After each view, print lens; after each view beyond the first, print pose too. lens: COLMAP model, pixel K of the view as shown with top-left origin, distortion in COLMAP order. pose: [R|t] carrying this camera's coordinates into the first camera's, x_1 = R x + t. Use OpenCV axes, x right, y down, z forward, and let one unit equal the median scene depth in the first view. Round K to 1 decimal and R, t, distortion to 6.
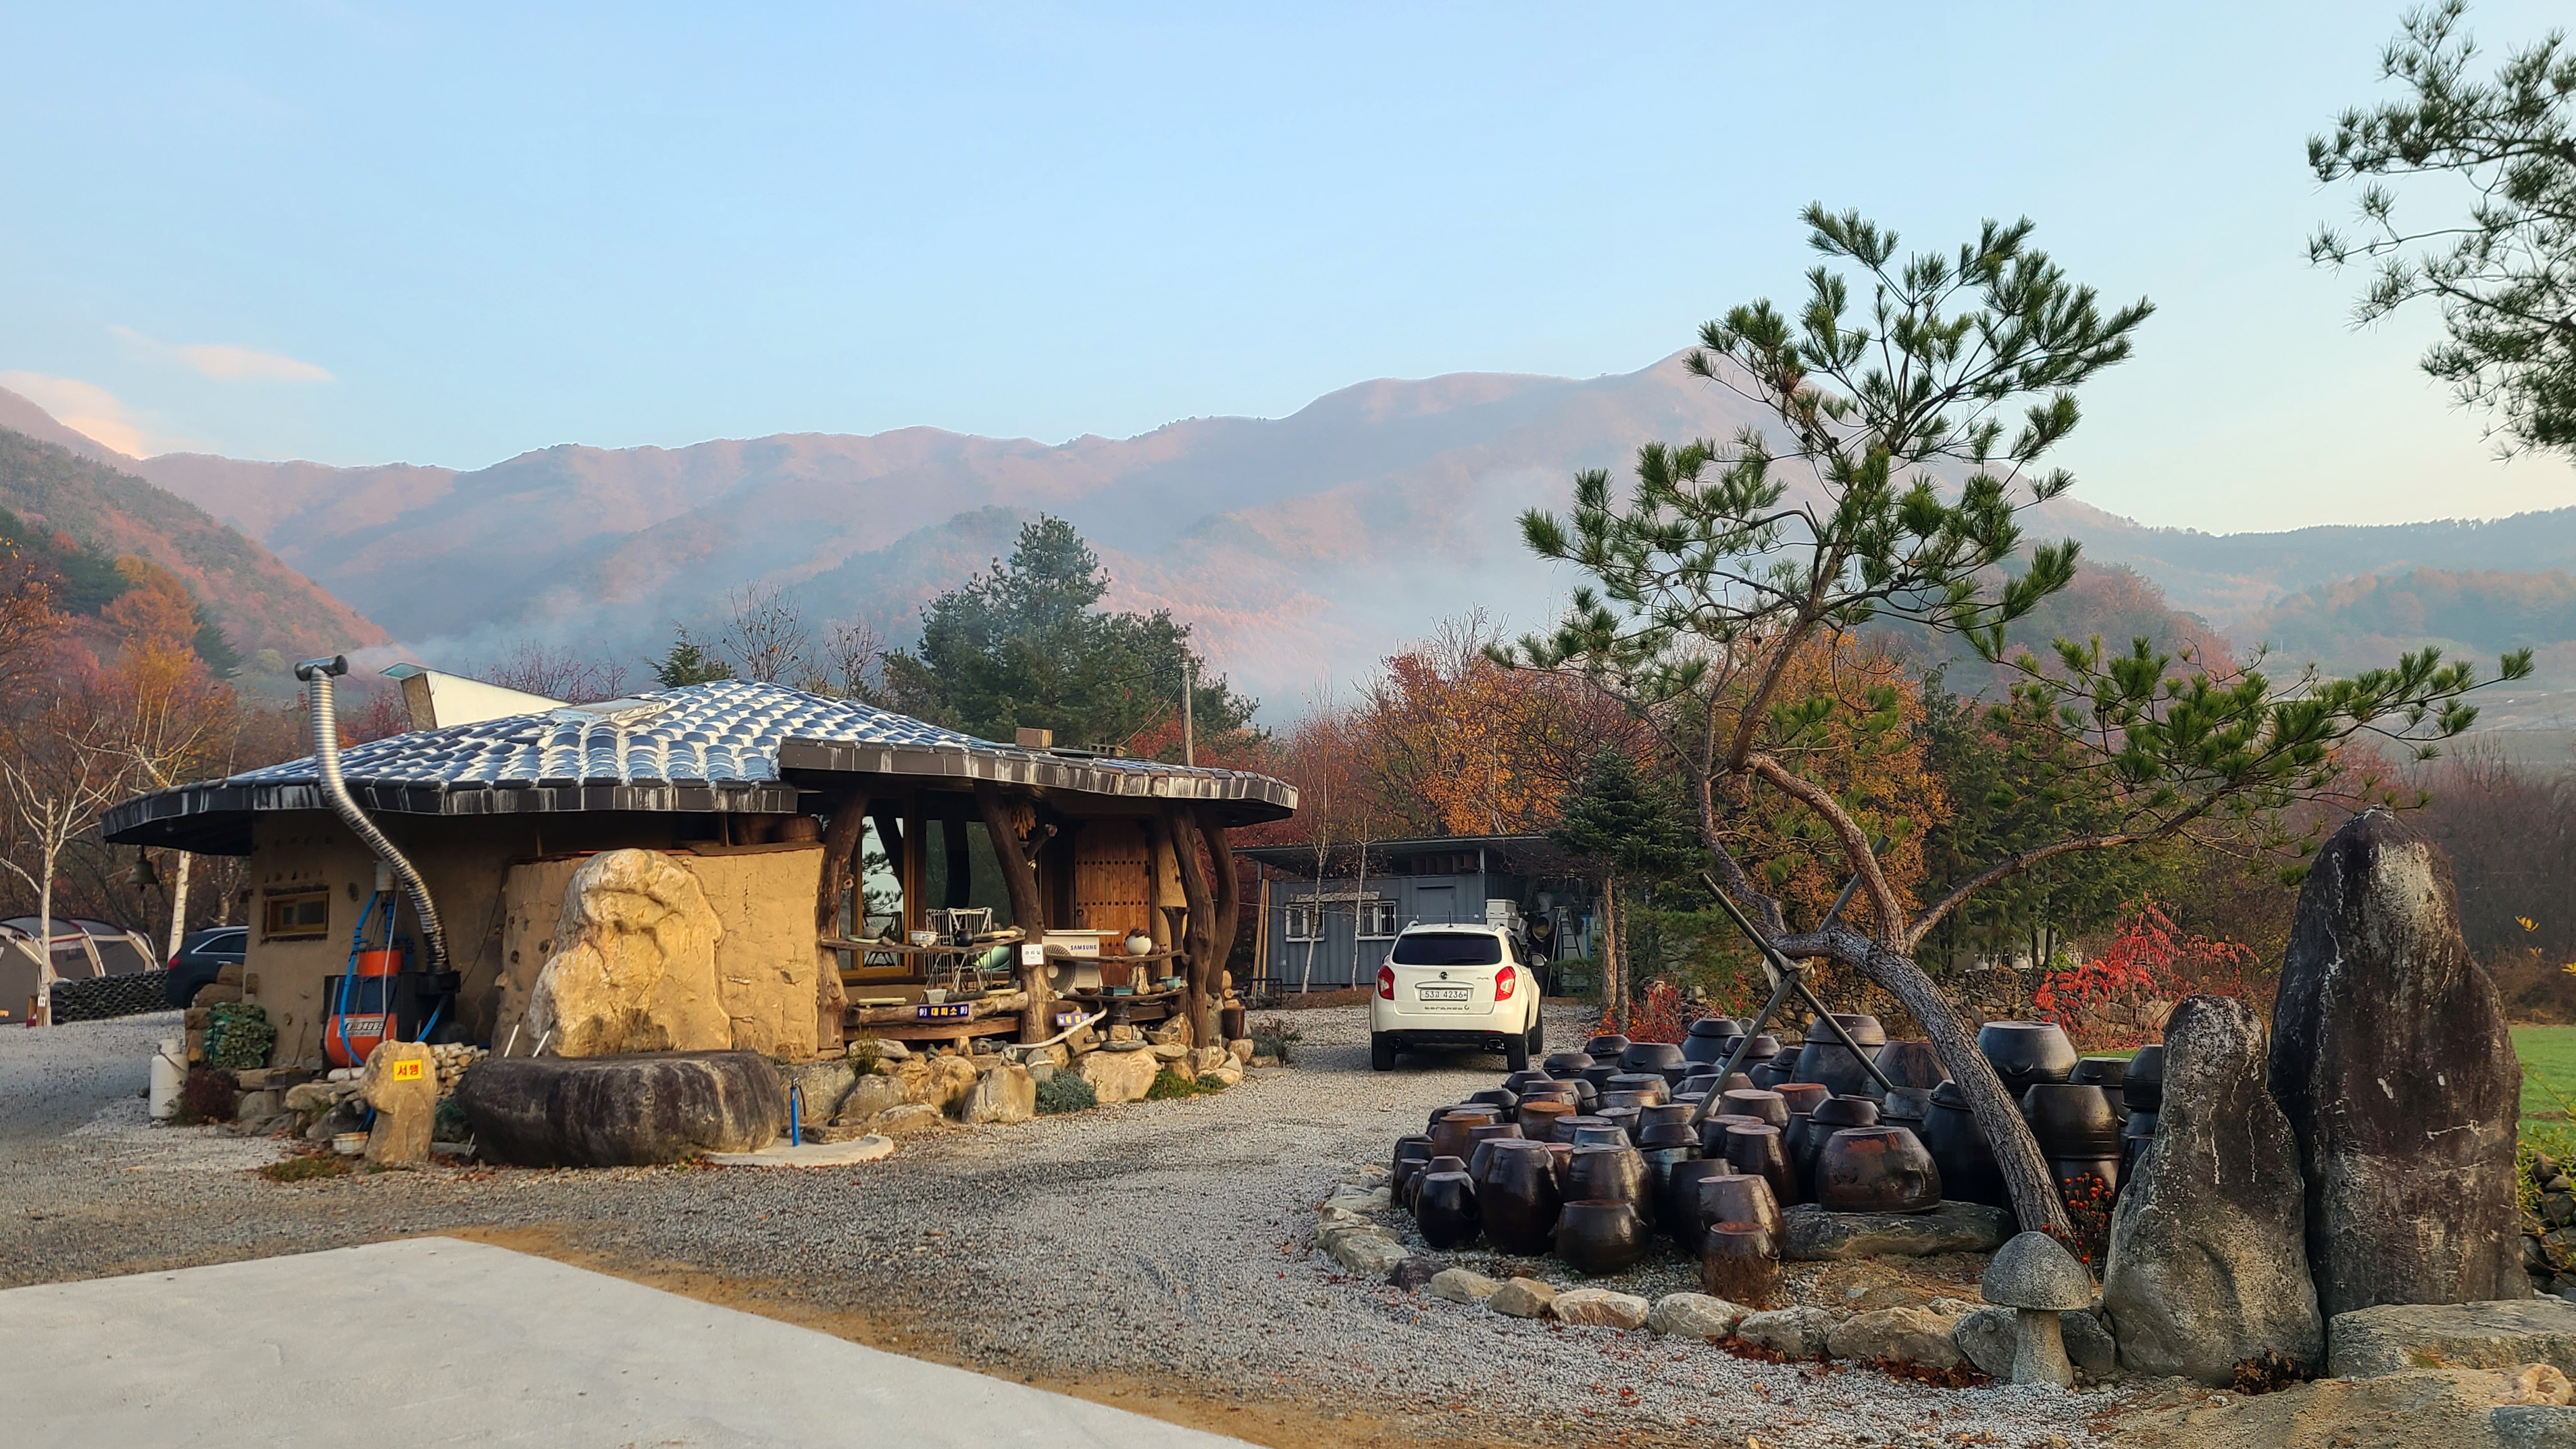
lens RADIAL K [[1900.0, 0, 1288.0], [0, 1900.0, 724.5], [0, 0, 1]] dist [0.048087, -0.003686]
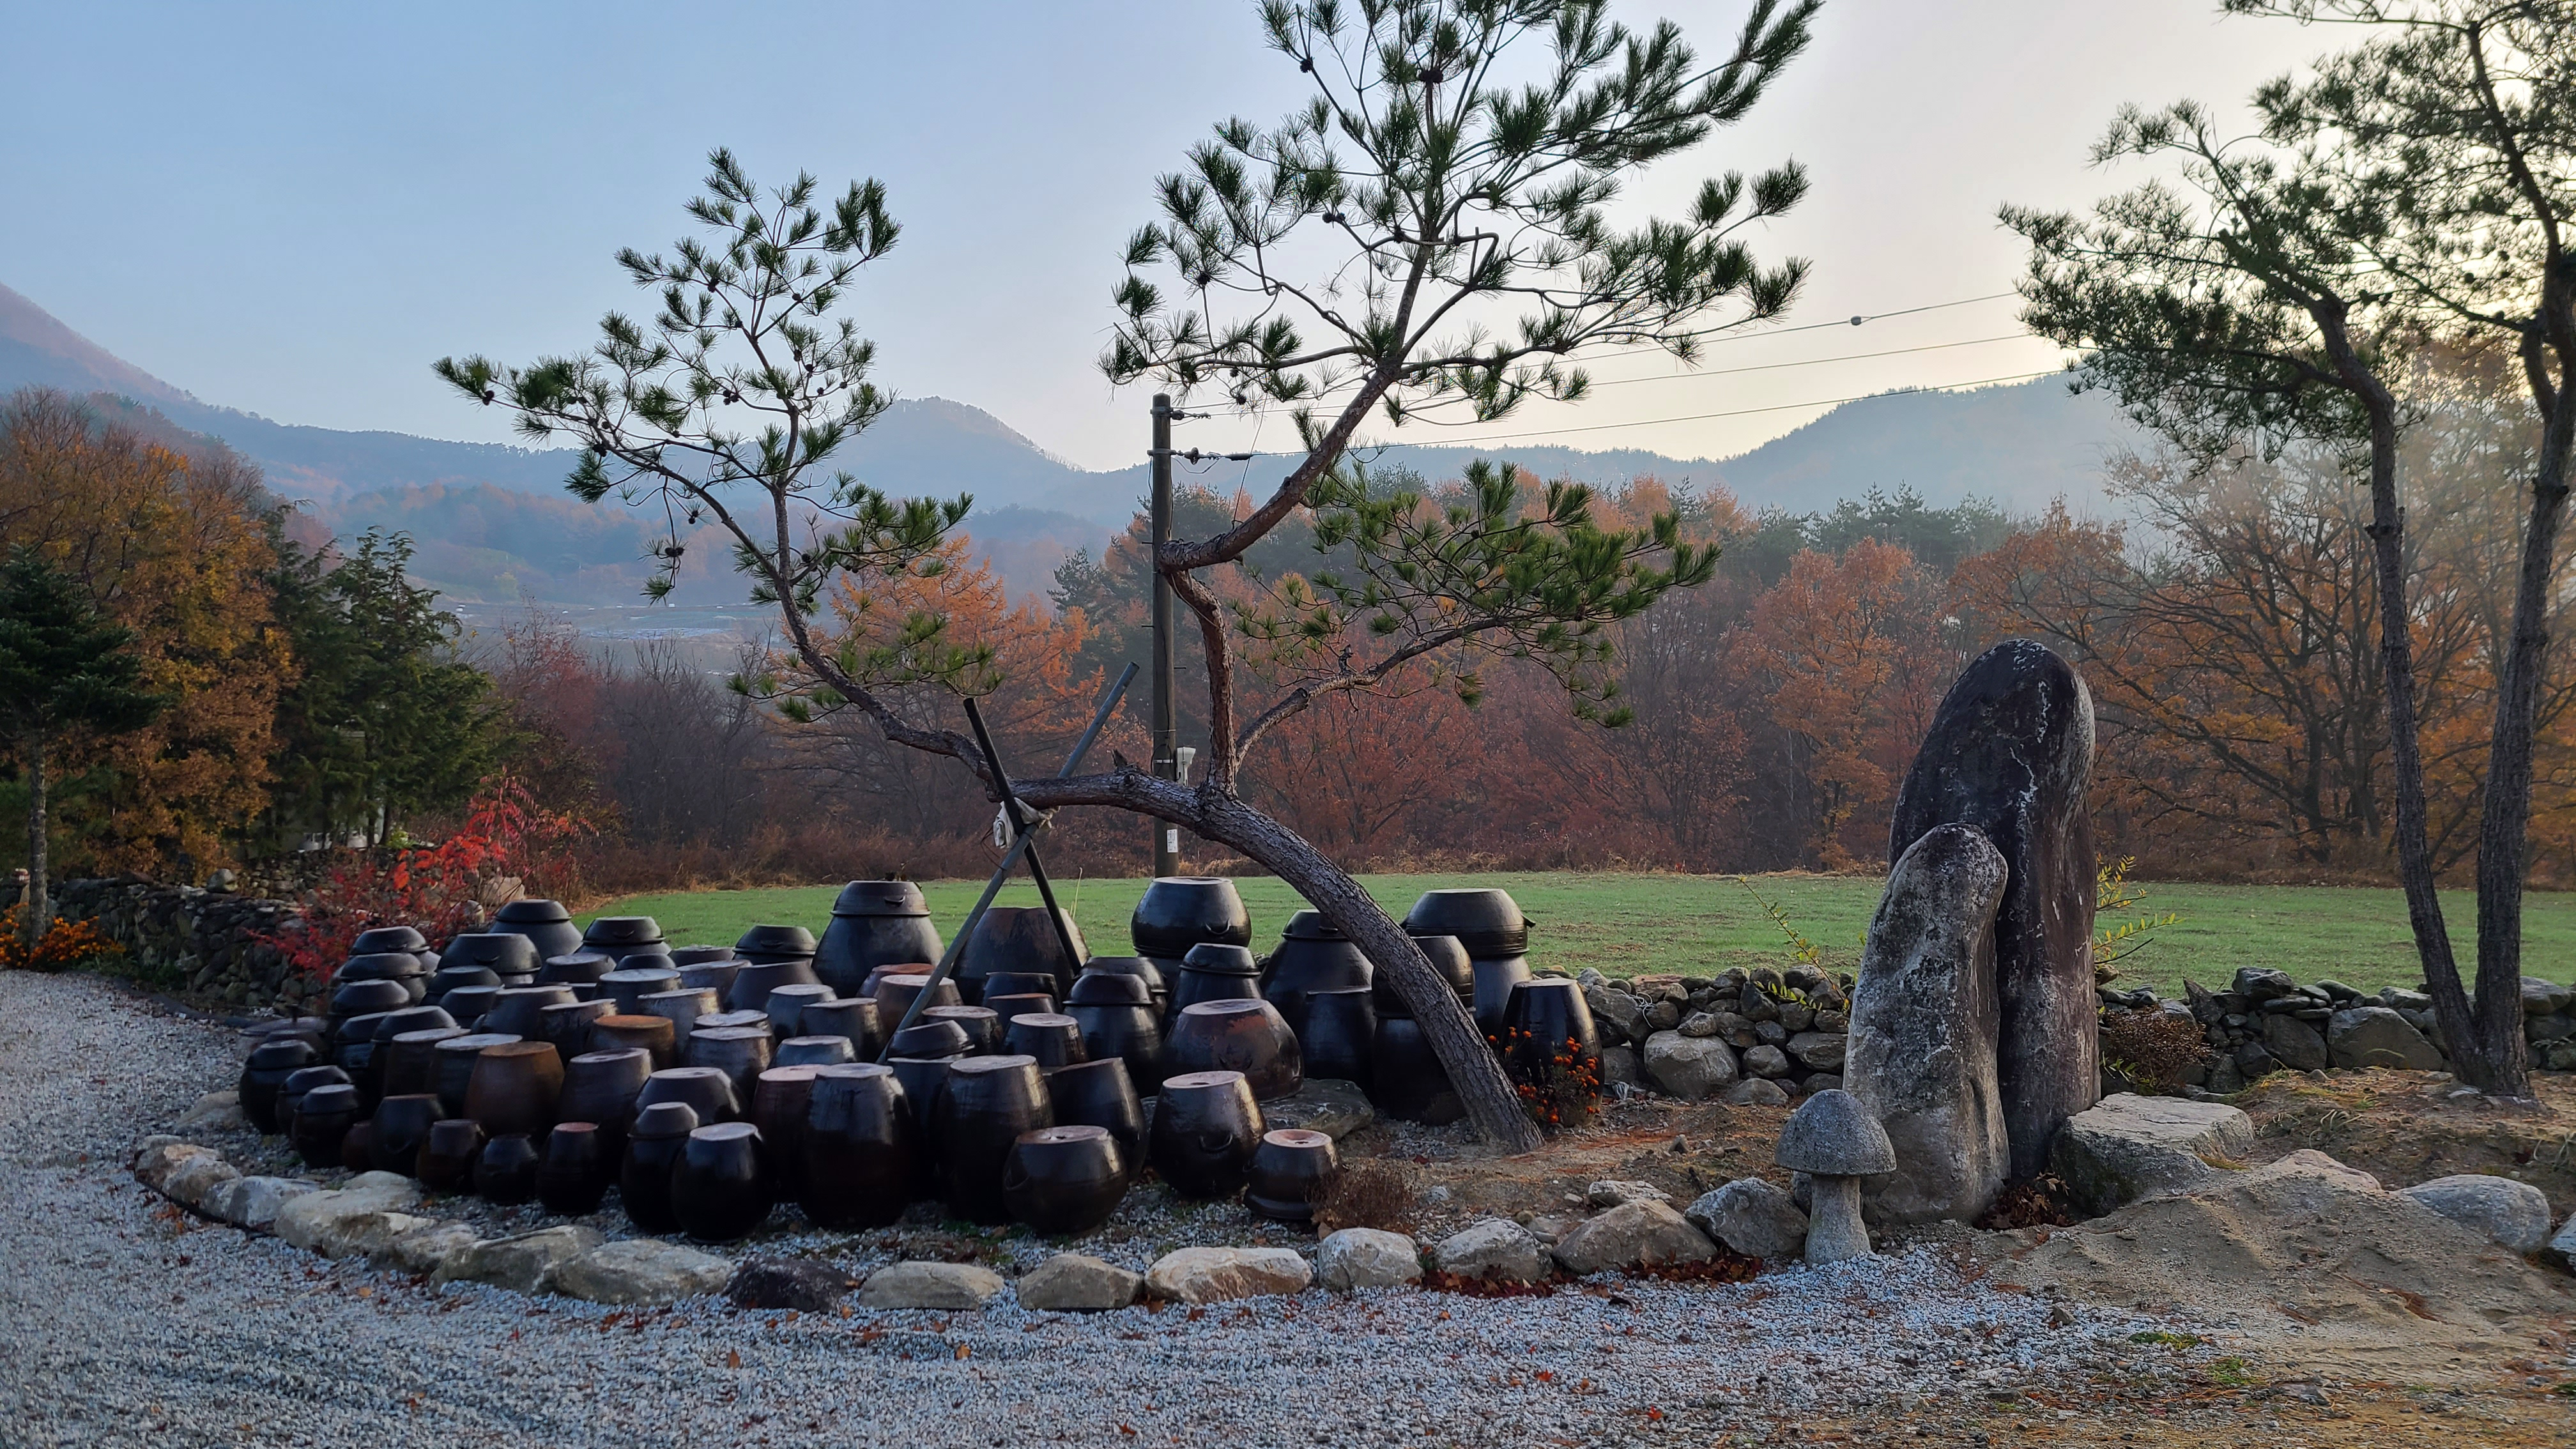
lens RADIAL K [[1900.0, 0, 1288.0], [0, 1900.0, 724.5], [0, 0, 1]] dist [0.048087, -0.003686]
pose [[0.627701, 0.034509, 0.777689, -0.374309], [-0.082021, 0.996388, 0.021989, 0.076073], [-0.774121, -0.077590, 0.628265, 0.516696]]
